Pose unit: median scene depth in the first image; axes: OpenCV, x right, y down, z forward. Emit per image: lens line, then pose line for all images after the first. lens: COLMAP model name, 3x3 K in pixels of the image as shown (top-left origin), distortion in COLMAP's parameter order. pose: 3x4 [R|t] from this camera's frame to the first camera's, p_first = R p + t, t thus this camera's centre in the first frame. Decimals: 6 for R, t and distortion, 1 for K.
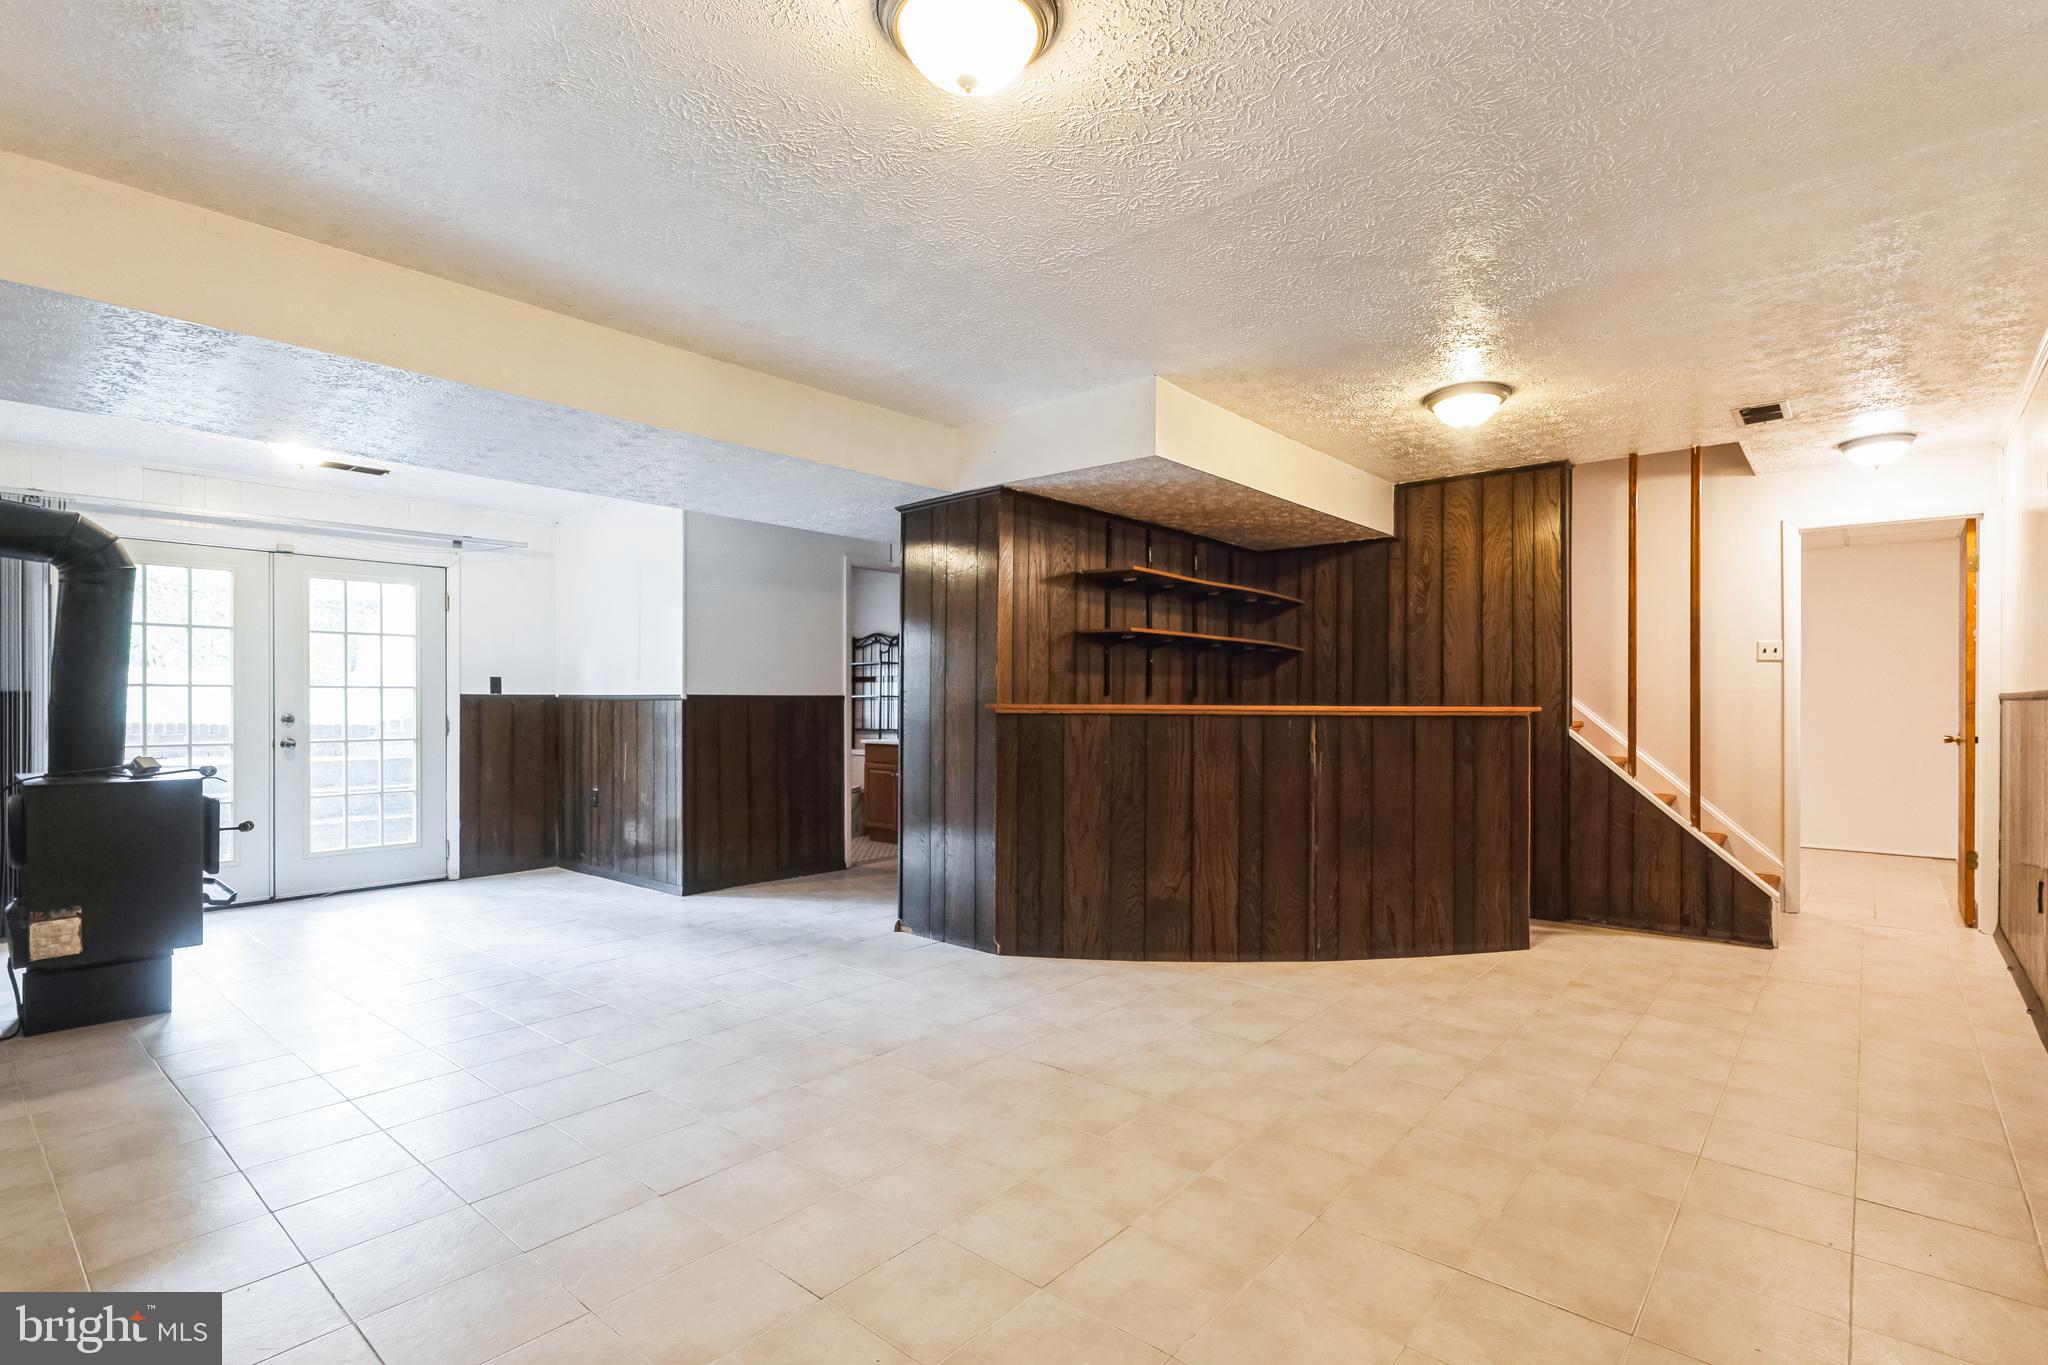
lens RADIAL K [[967.9, 0, 1026.4], [0, 967.9, 701.2], [0, 0, 1]] dist [0.004877, 0.000034]
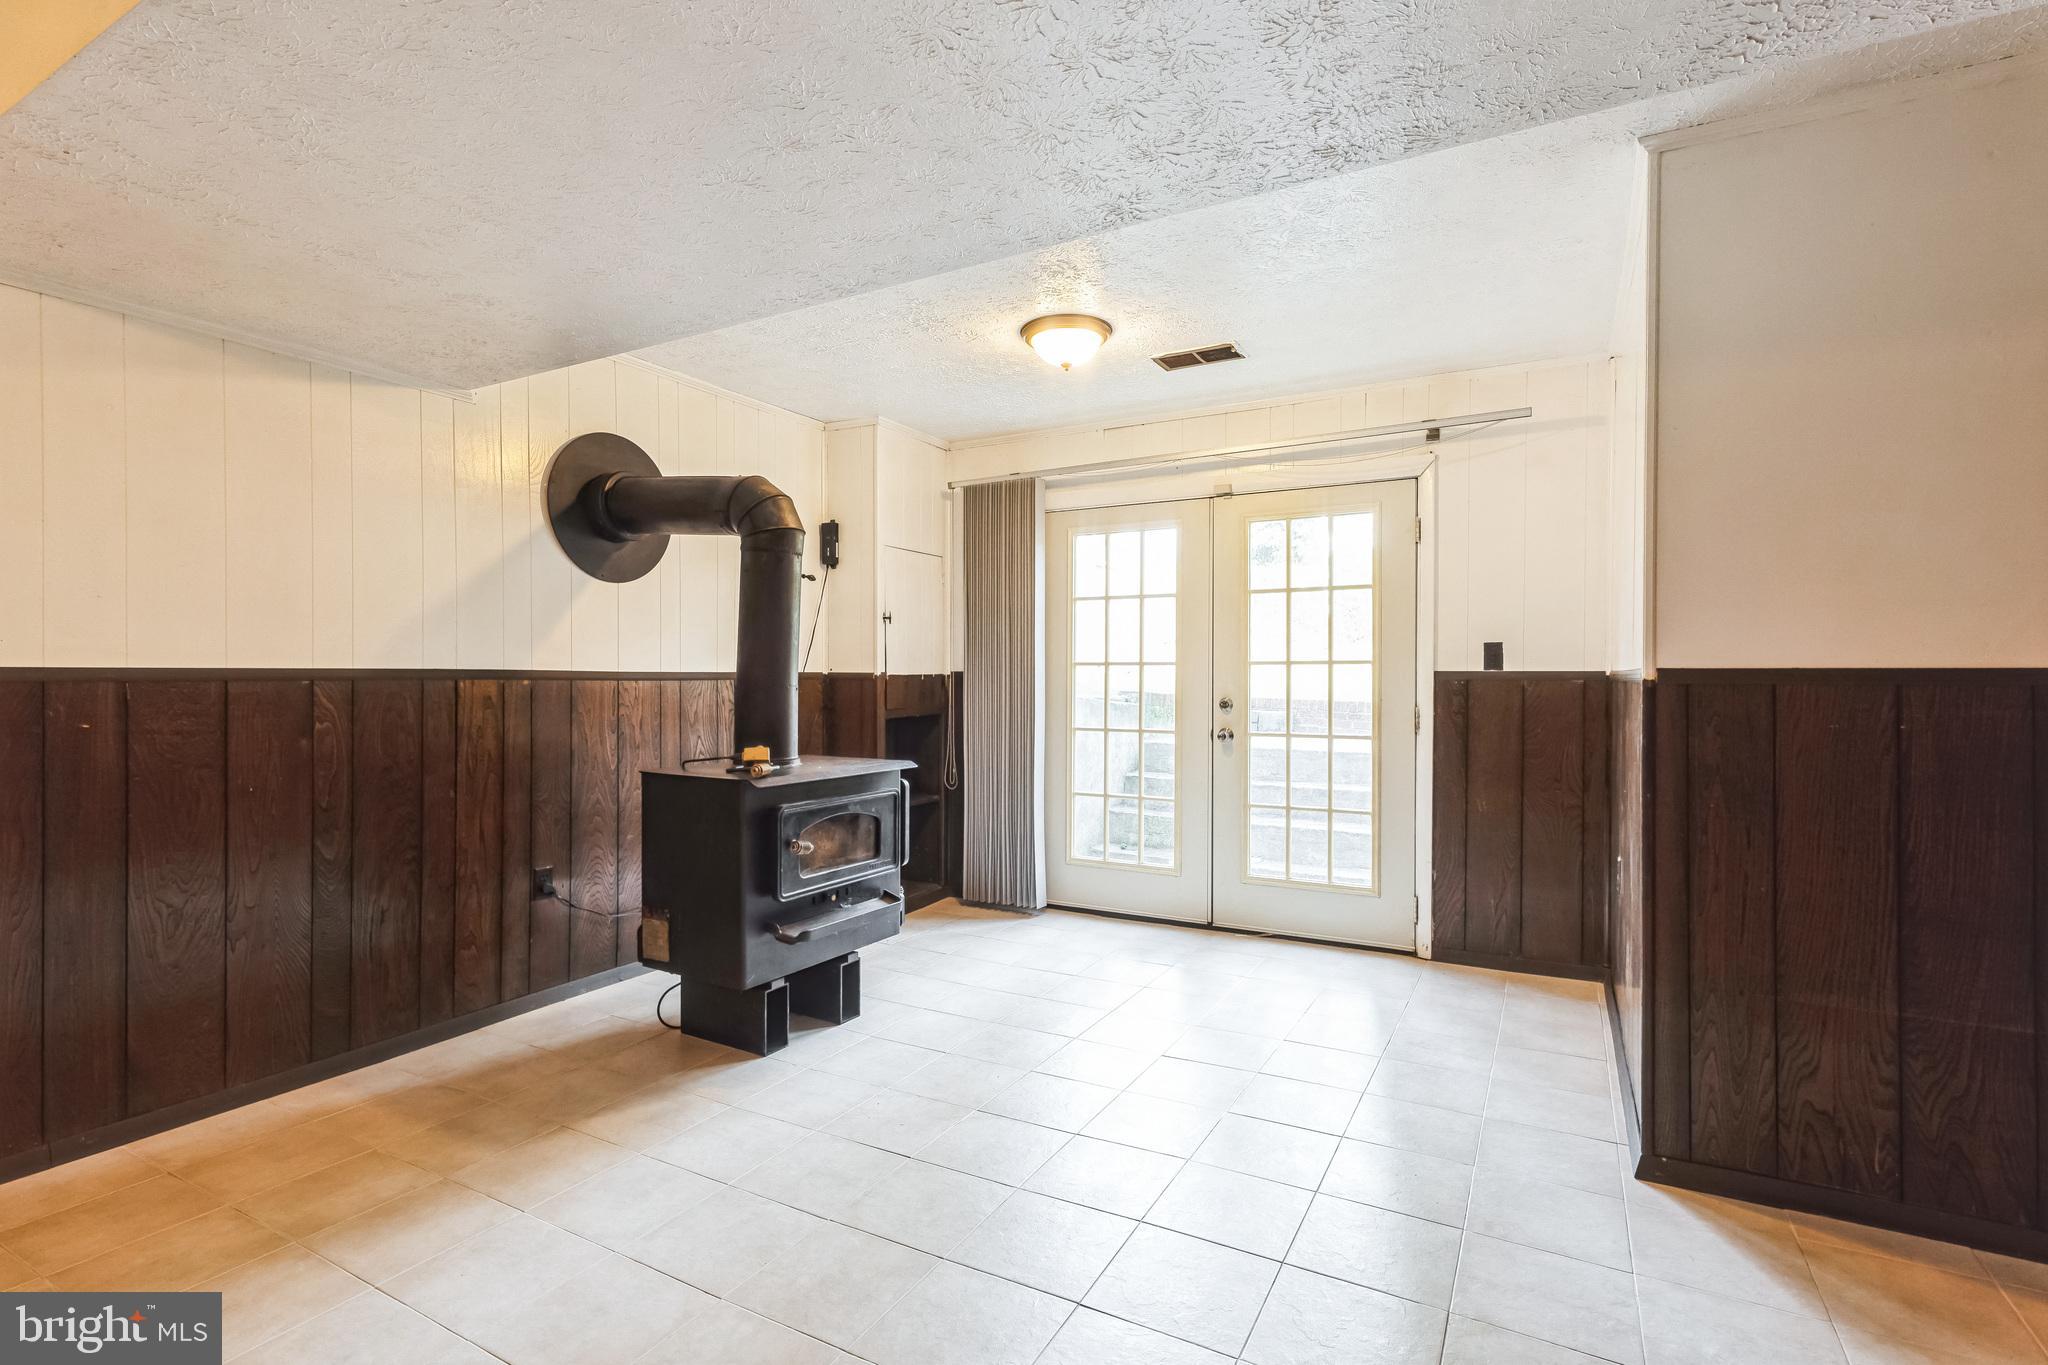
lens RADIAL K [[967.9, 0, 1029.0], [0, 967.9, 684.8], [0, 0, 1]] dist [0.004877, 0.000034]
pose [[0.205362, 0.009583, -0.978639, -0.016332], [-0.000891, 0.999953, 0.009605, -0.004714], [0.978686, -0.001101, 0.205361, 0.700927]]
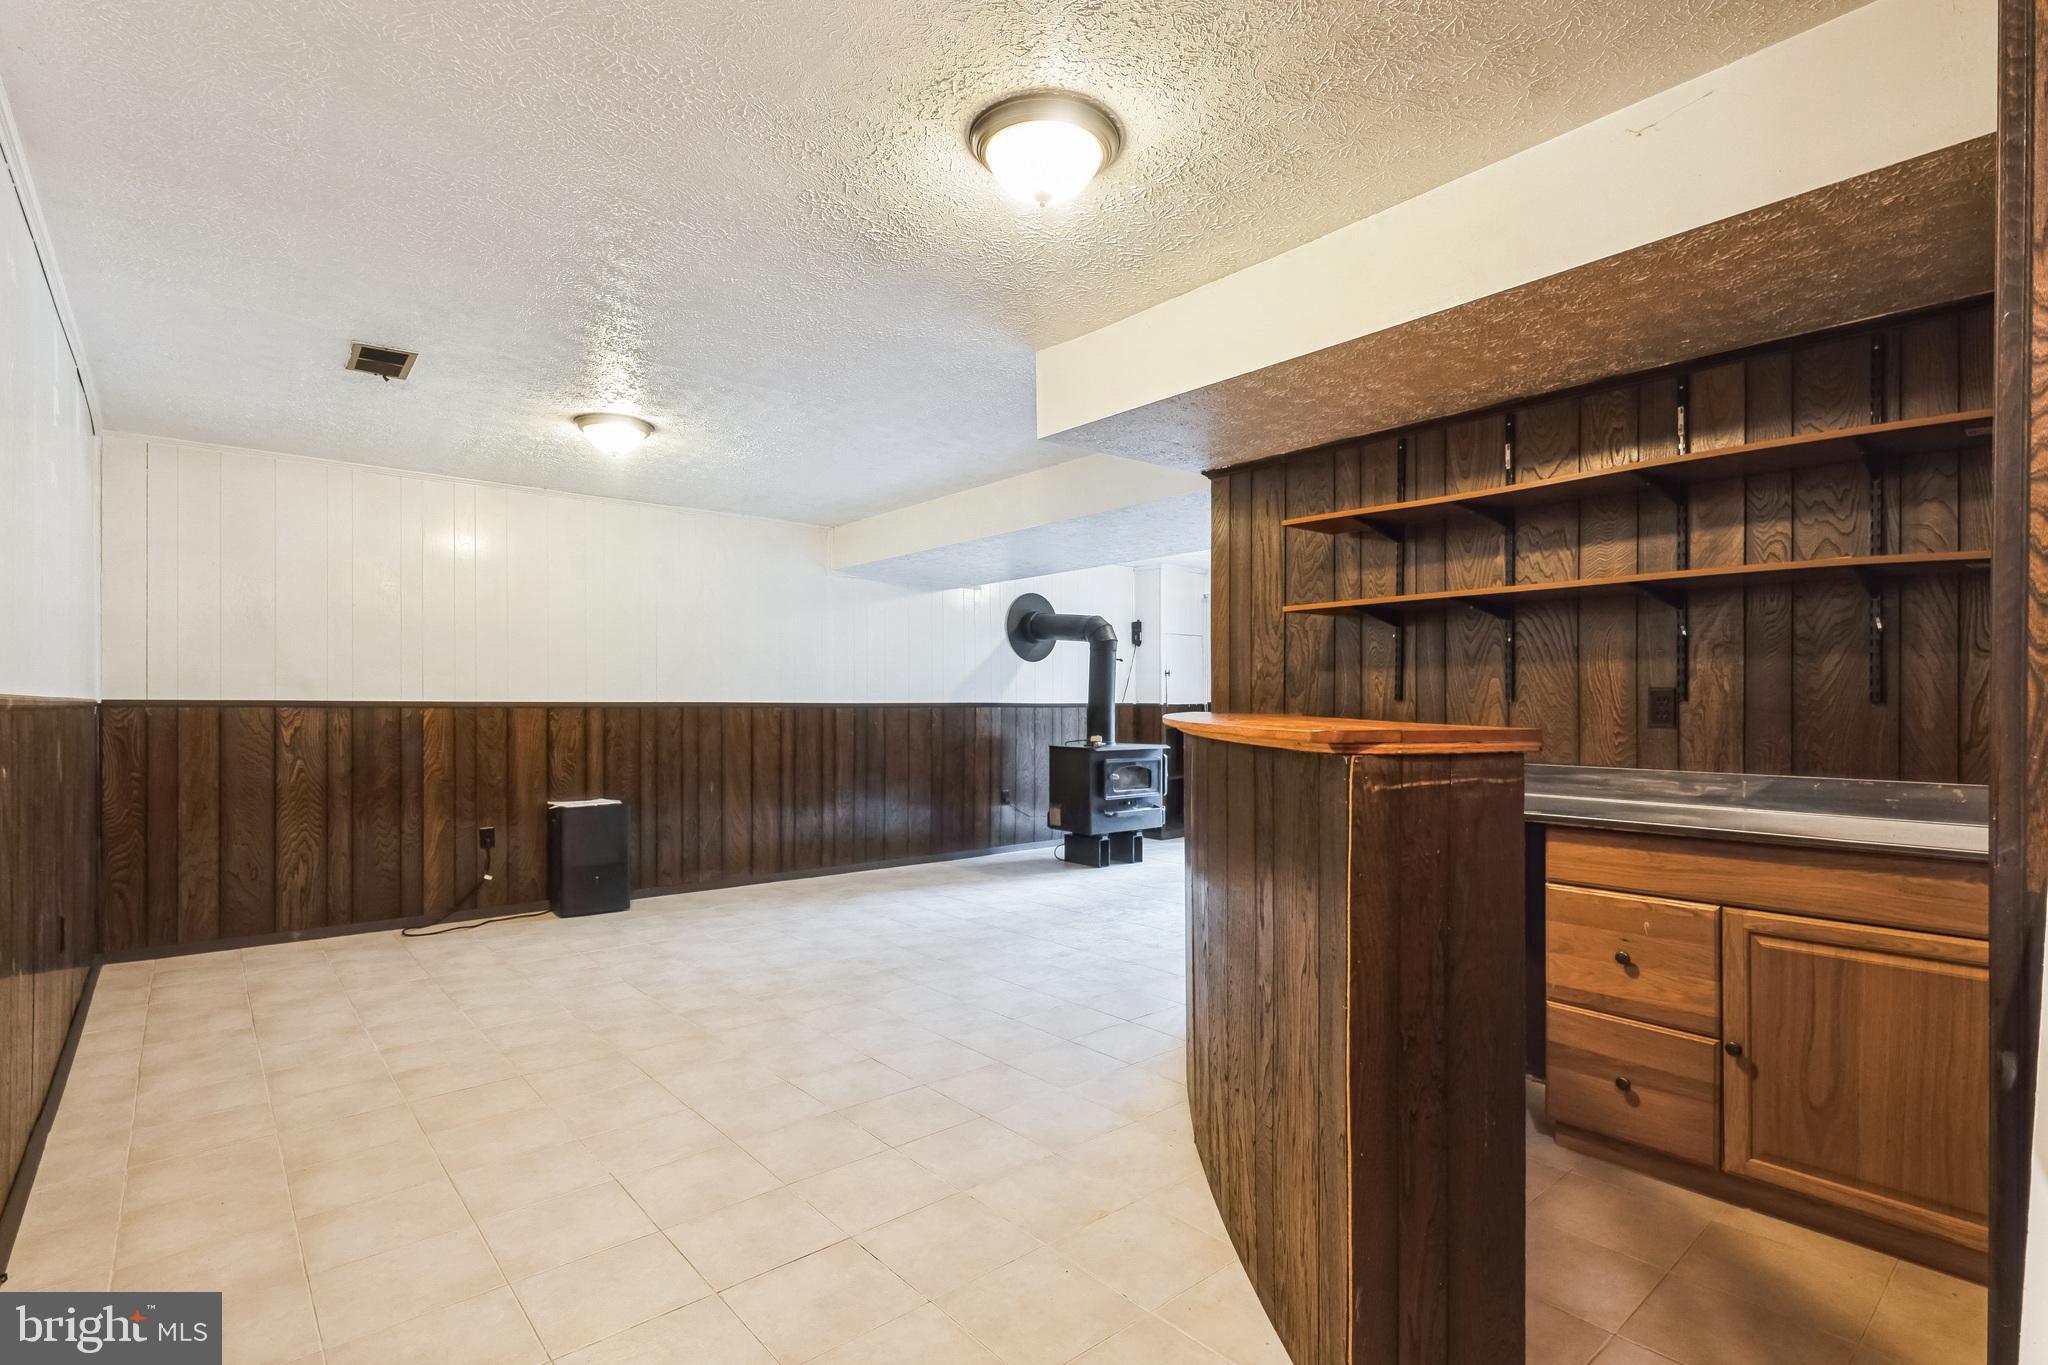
lens RADIAL K [[967.9, 0, 1039.5], [0, 967.9, 691.4], [0, 0, 1]] dist [0.004877, 0.000034]
pose [[-0.134986, -0.016125, -0.990716, 0.703686], [0.000755, 0.999866, -0.016377, -0.001408], [0.990847, -0.002959, -0.134955, 0.761934]]
